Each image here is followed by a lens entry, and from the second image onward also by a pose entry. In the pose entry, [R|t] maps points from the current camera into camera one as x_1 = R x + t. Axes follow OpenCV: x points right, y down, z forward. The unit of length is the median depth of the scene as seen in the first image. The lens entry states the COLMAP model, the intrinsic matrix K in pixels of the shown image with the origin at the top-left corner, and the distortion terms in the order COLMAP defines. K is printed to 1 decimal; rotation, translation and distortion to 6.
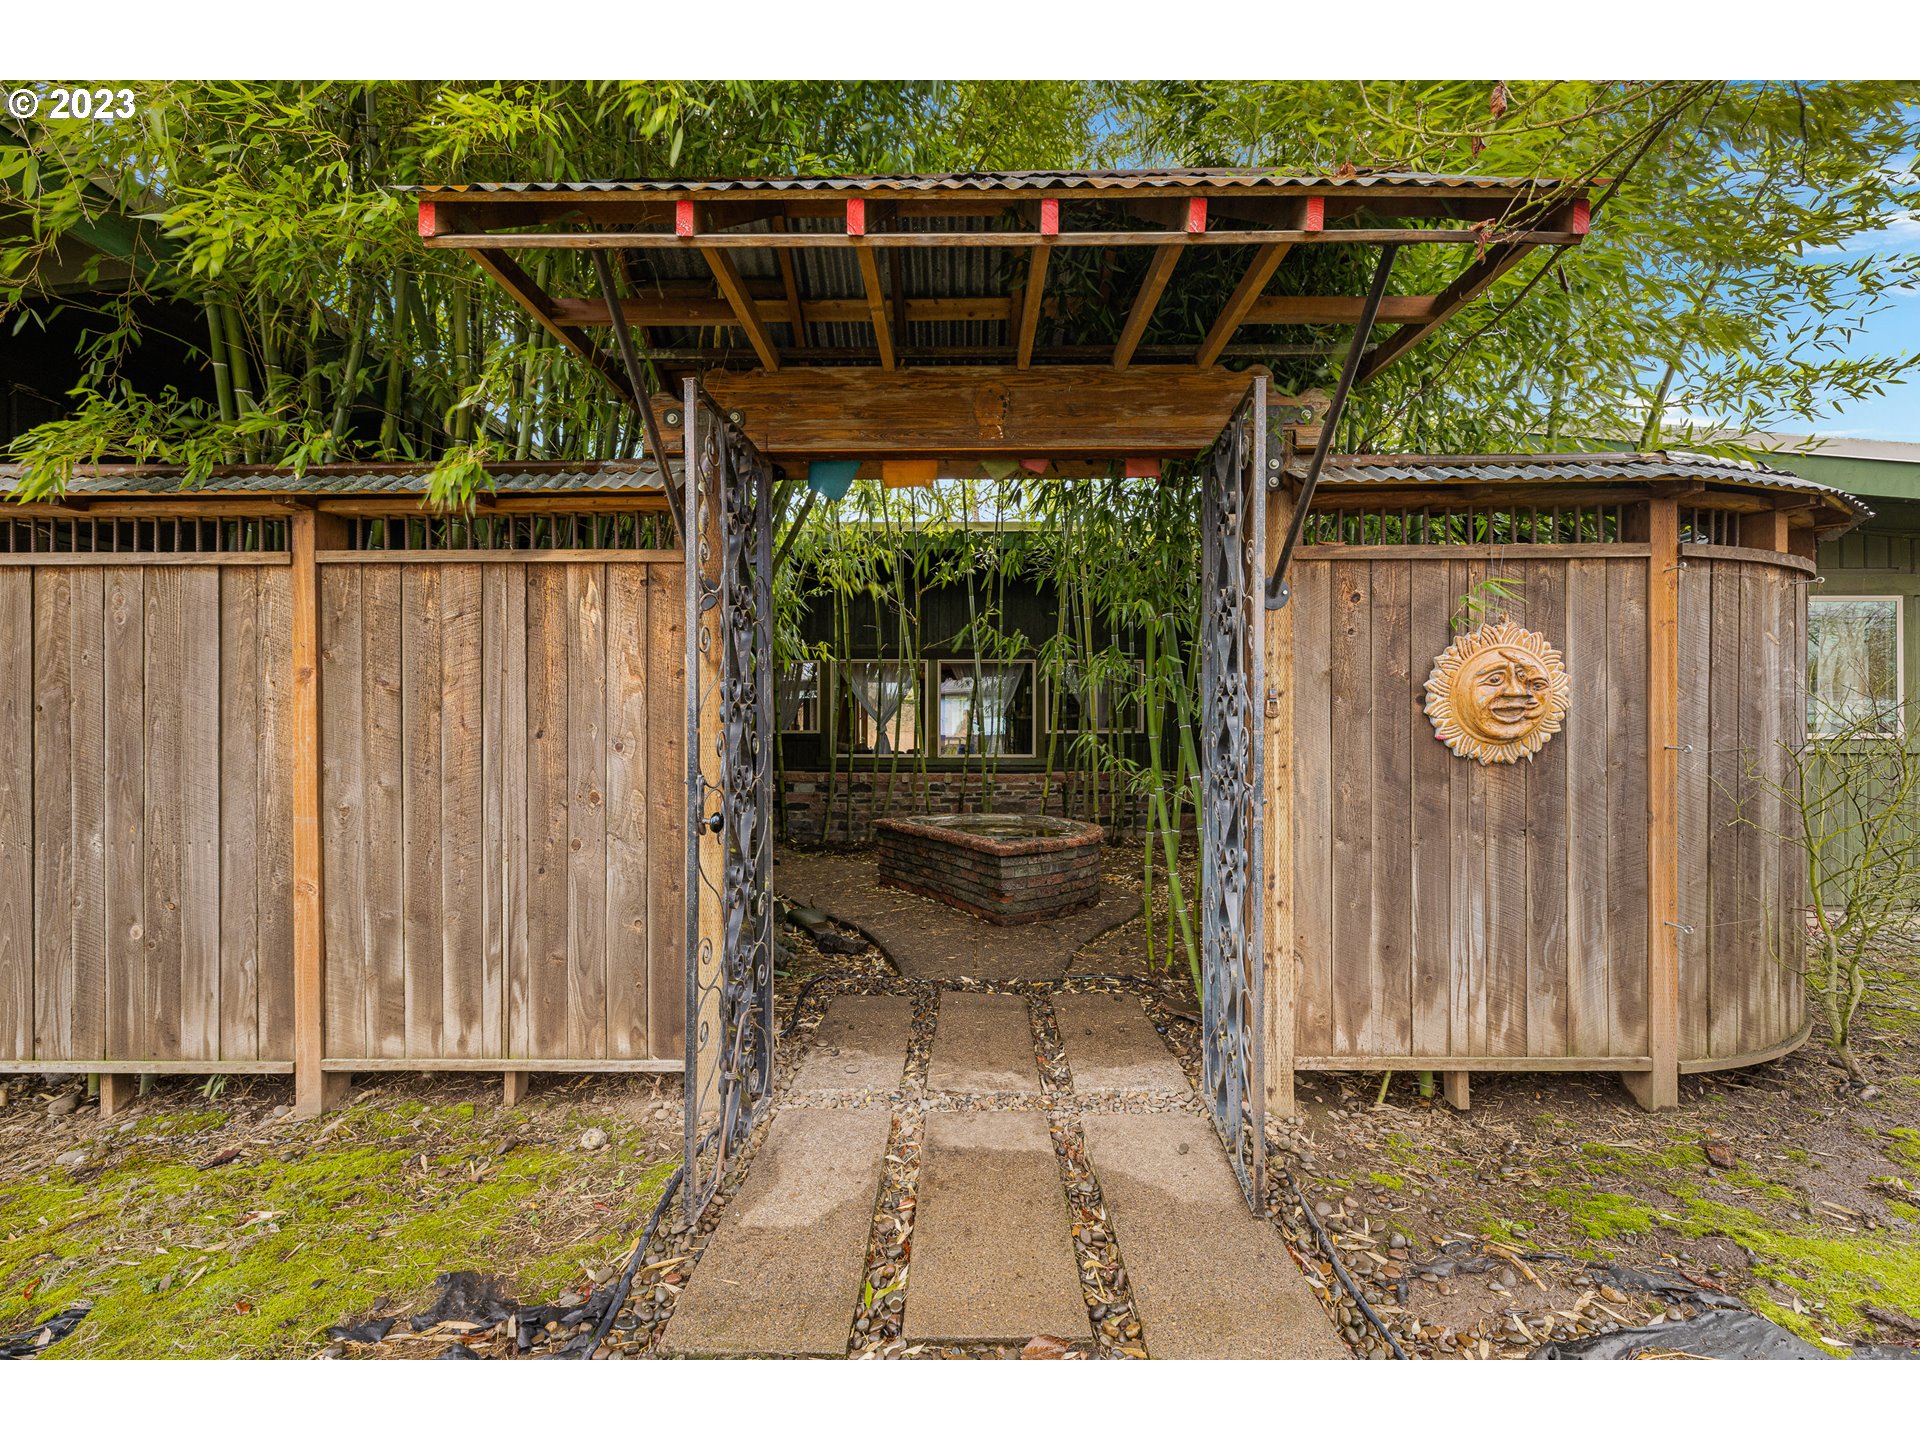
lens RADIAL K [[795.2, 0, 964.2], [0, 795.2, 724.6], [0, 0, 1]] dist [0.000566, 0.000158]
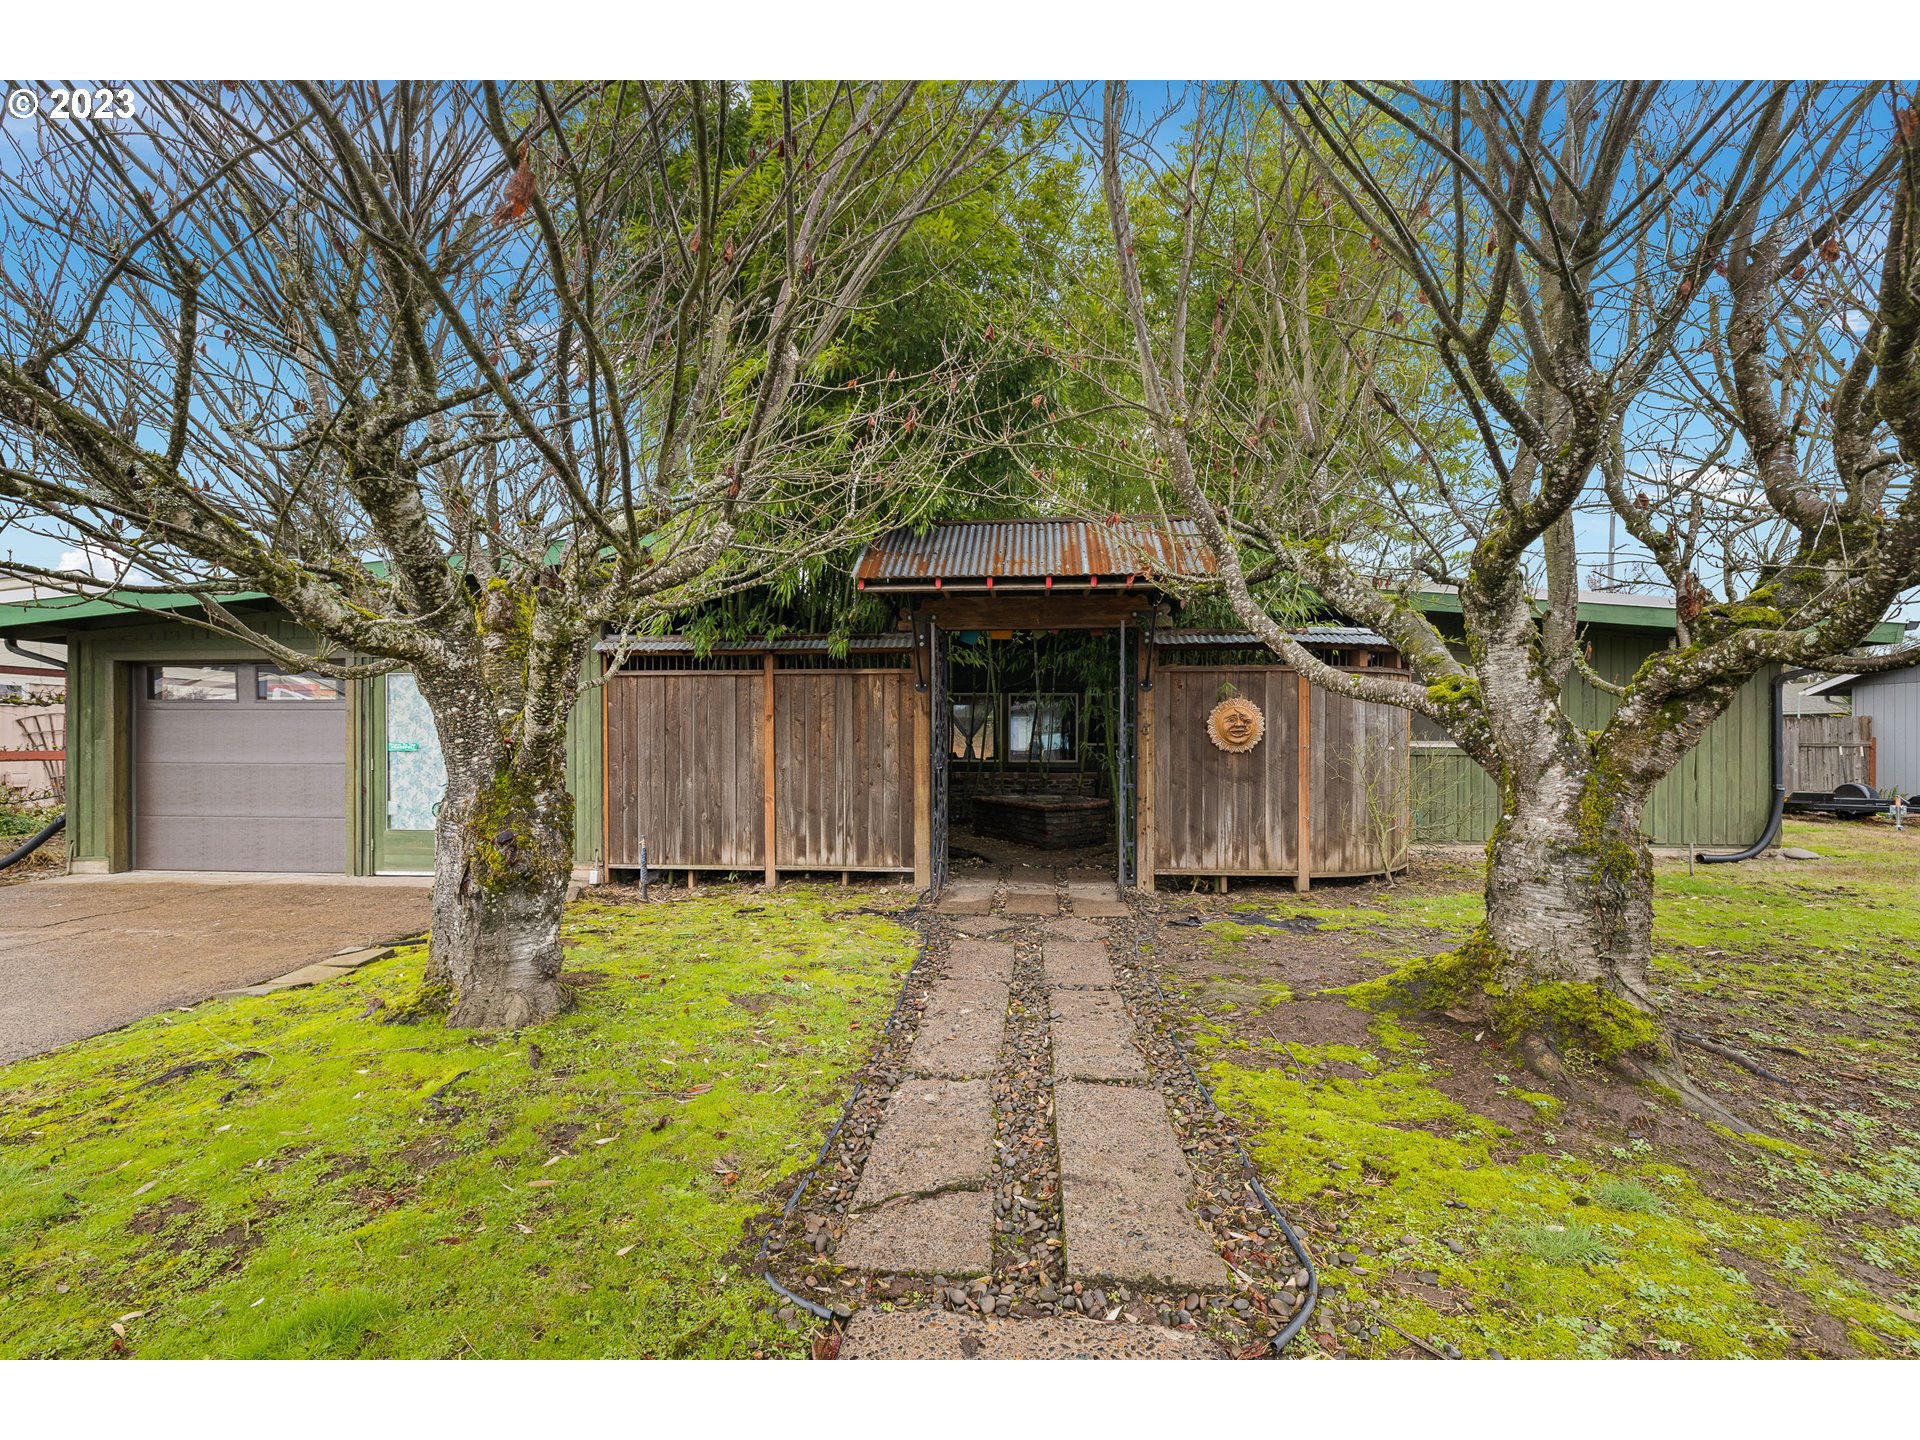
lens RADIAL K [[795.2, 0, 964.2], [0, 795.2, 724.6], [0, 0, 1]] dist [0.000566, 0.000158]
pose [[0.996405, 0.001080, -0.084715, 0.026749], [-0.002845, 0.999781, -0.020717, 0.012783], [0.084675, 0.020883, 0.996190, -1.541336]]
